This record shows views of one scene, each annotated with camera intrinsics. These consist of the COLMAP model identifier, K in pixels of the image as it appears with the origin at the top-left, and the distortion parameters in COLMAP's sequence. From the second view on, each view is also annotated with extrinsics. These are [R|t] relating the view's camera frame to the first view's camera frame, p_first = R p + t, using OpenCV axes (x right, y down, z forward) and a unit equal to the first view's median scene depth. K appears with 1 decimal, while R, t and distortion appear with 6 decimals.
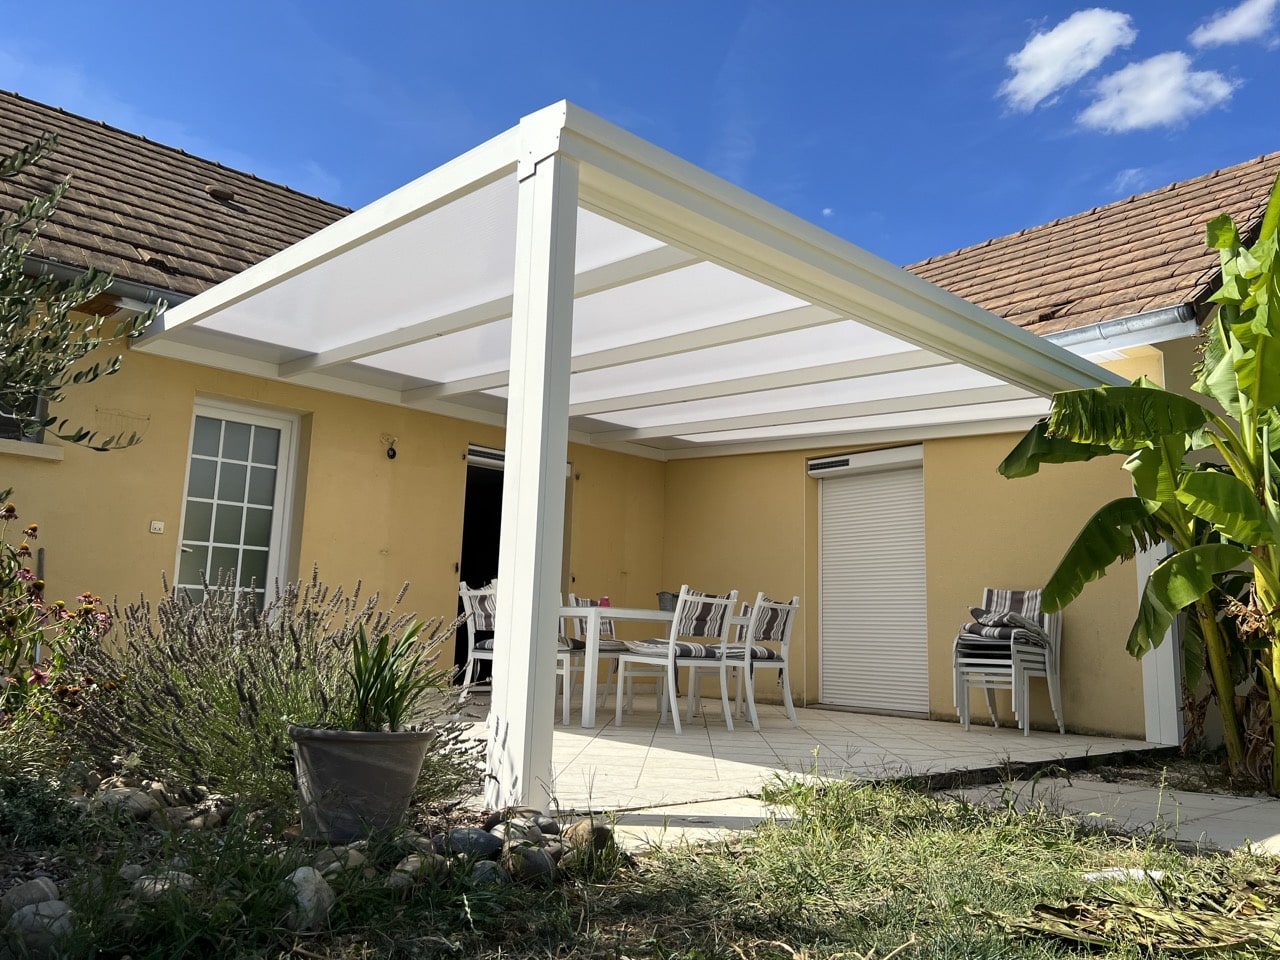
lens RADIAL K [[957.8, 0, 639.2], [0, 957.8, 488.6], [0, 0, 1]] dist [0.007333, 0.002159]
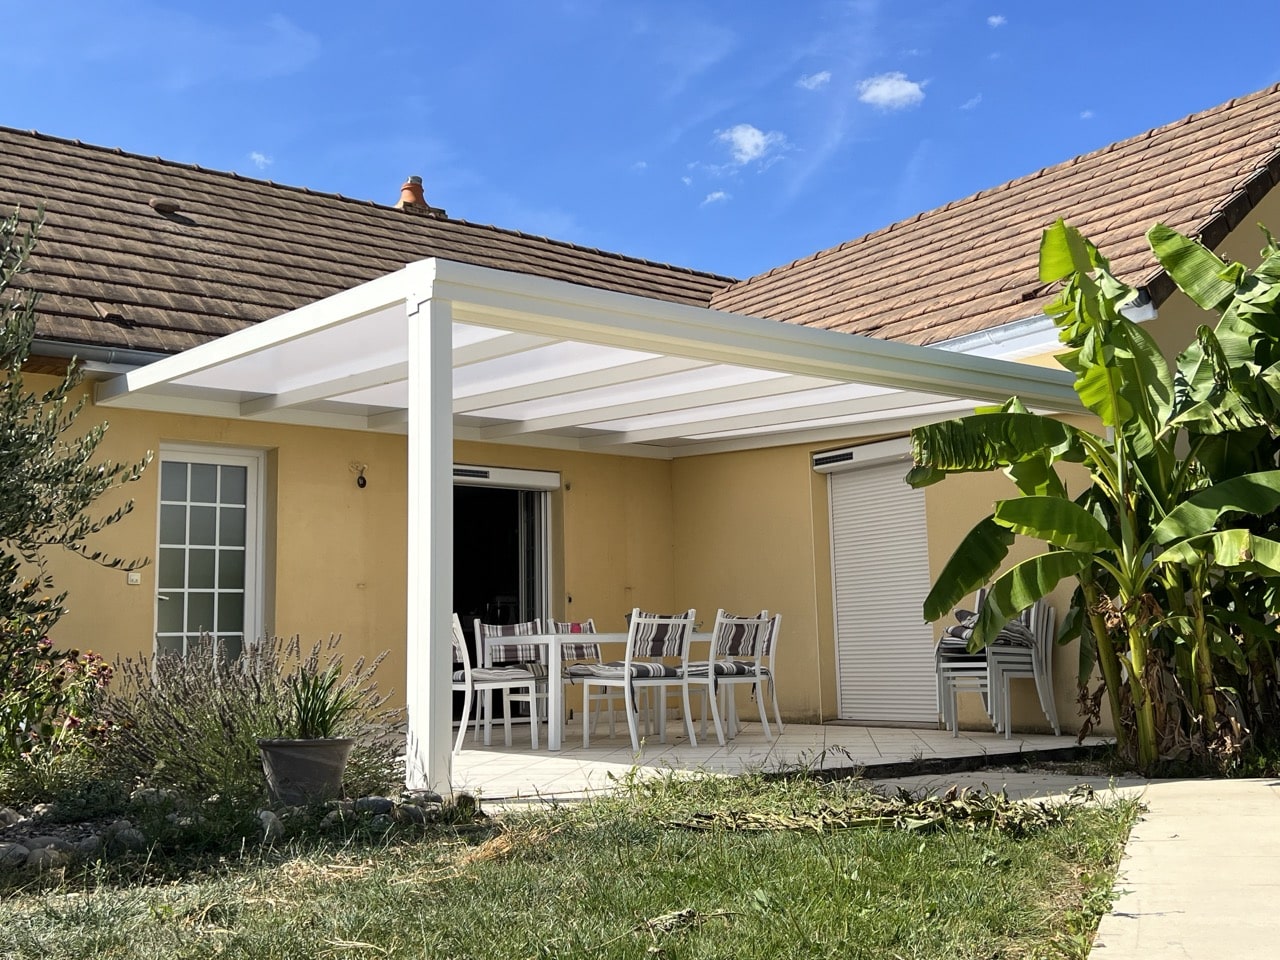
lens RADIAL K [[1323.1, 0, 640.0], [0, 1323.1, 480.0], [0, 0, 1]] dist [0.056741, -0.129717]
pose [[0.994507, -0.066791, -0.080588, 0.148740], [0.068625, 0.997438, 0.020200, -0.055688], [0.079032, -0.025619, 0.996543, -0.355109]]
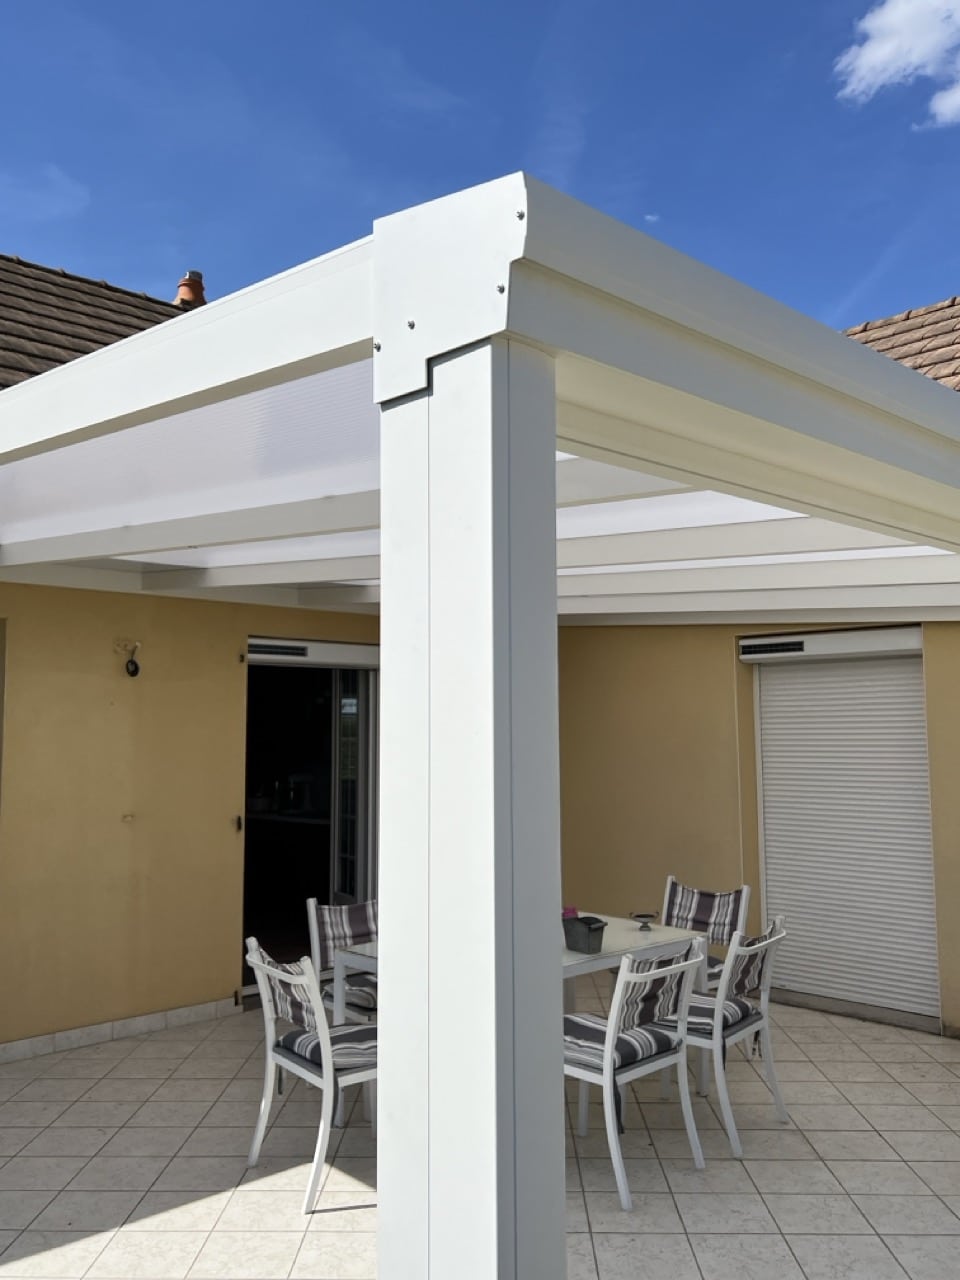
lens RADIAL K [[1093.0, 0, 484.2], [0, 1093.0, 633.6], [0, 0, 1]] dist [0.003644, -0.000062]
pose [[0.998708, -0.035259, 0.036594, -0.050055], [0.032631, 0.997006, 0.070098, -0.126085], [-0.038956, -0.068813, 0.996869, 0.283373]]
